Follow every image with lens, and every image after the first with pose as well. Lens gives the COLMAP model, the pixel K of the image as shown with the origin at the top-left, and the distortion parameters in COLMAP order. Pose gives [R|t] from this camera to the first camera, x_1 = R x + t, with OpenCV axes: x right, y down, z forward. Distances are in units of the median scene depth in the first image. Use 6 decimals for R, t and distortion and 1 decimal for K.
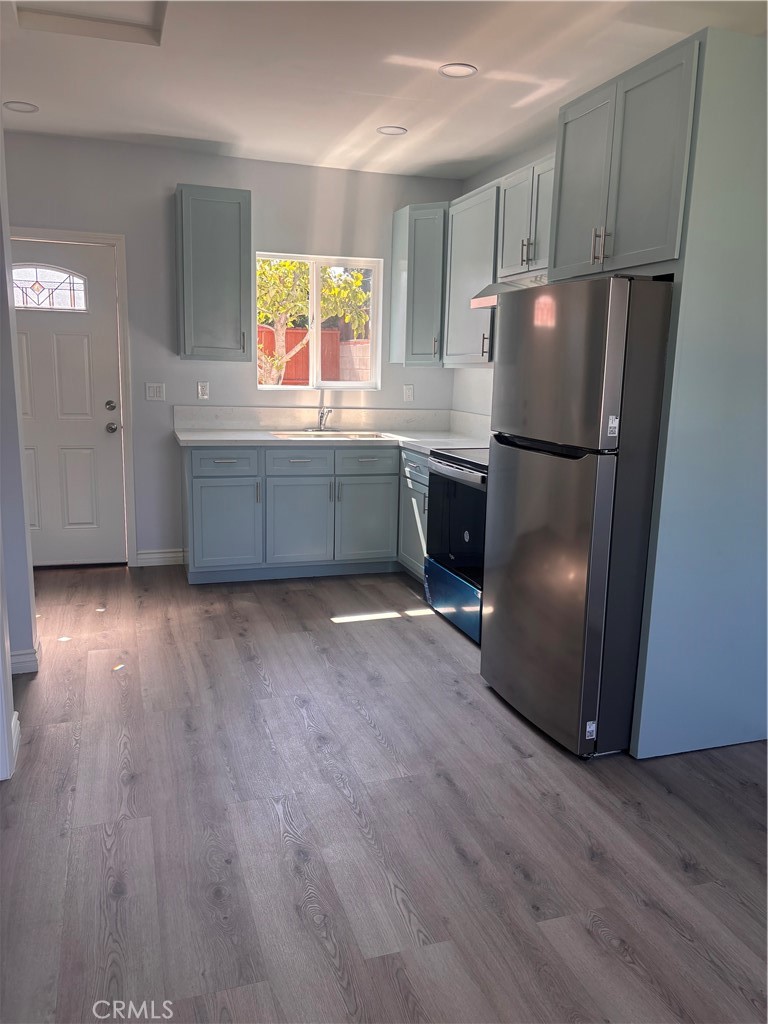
lens RADIAL K [[772.5, 0, 381.6], [0, 772.5, 518.2], [0, 0, 1]] dist [0.041840, -0.067226]
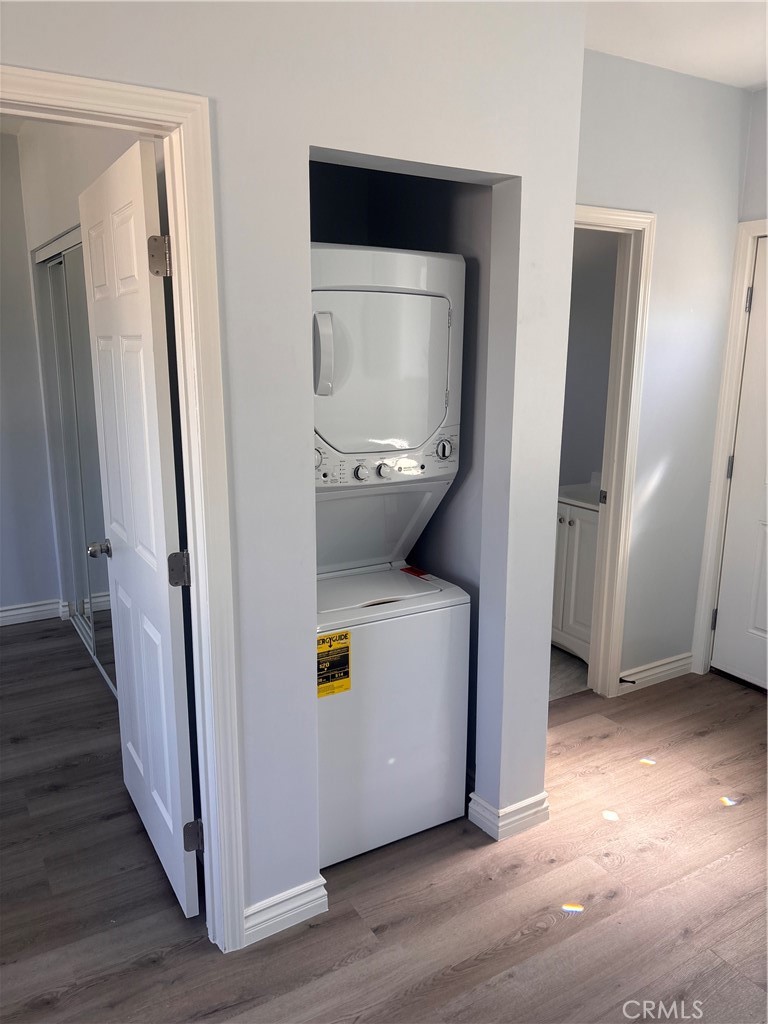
lens RADIAL K [[772.5, 0, 385.0], [0, 772.5, 514.1], [0, 0, 1]] dist [0.041840, -0.067226]
pose [[0.214813, 0.195749, -0.956837, 0.146893], [-0.198572, 0.967999, 0.153452, -0.158803], [0.956255, 0.157037, 0.246809, 0.541708]]
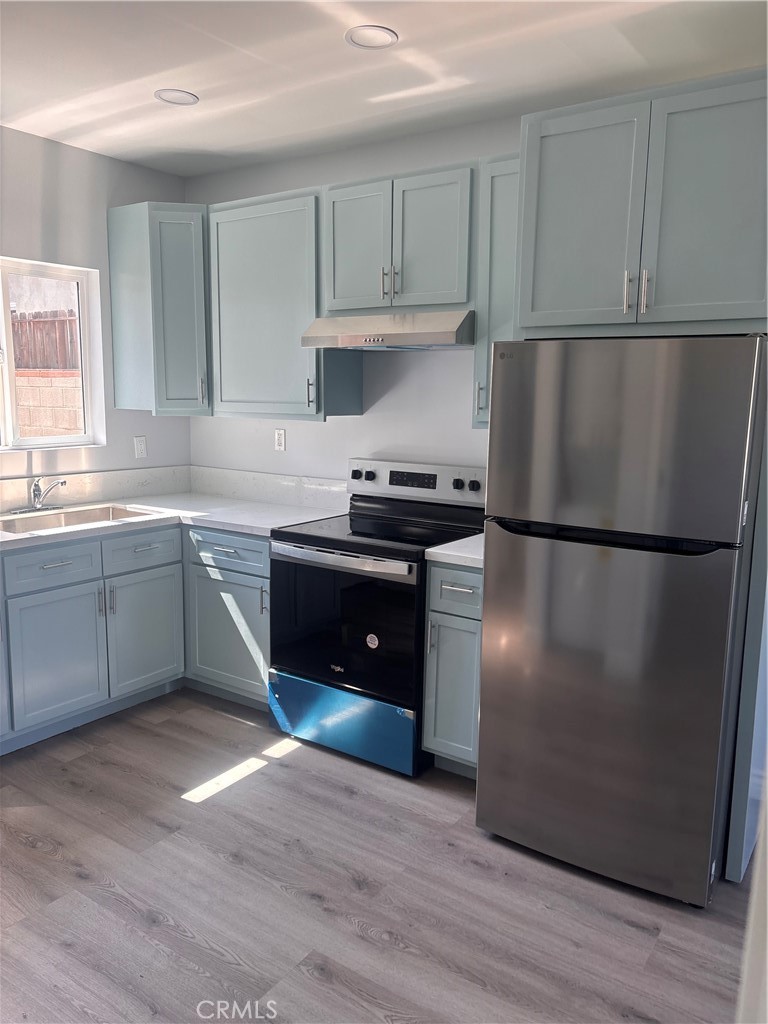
lens RADIAL K [[772.5, 0, 386.8], [0, 772.5, 519.4], [0, 0, 1]] dist [0.041840, -0.067226]
pose [[0.798537, -0.105744, 0.592585, -0.299577], [0.117424, 0.992901, 0.018944, -0.102793], [-0.590382, 0.054457, 0.805285, 0.330276]]
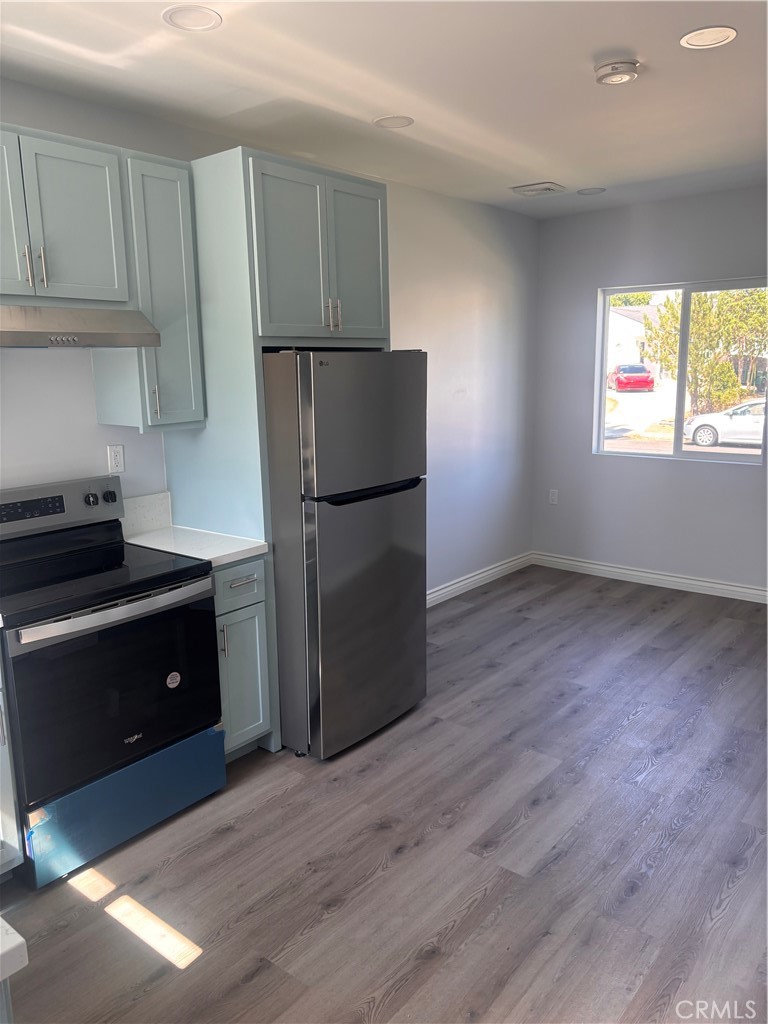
lens RADIAL K [[772.5, 0, 381.3], [0, 772.5, 511.1], [0, 0, 1]] dist [0.041840, -0.067226]
pose [[-0.538664, -0.173530, 0.824457, -0.495928], [0.169268, 0.936317, 0.307667, -0.277357], [-0.825342, 0.305283, -0.474987, 1.039032]]
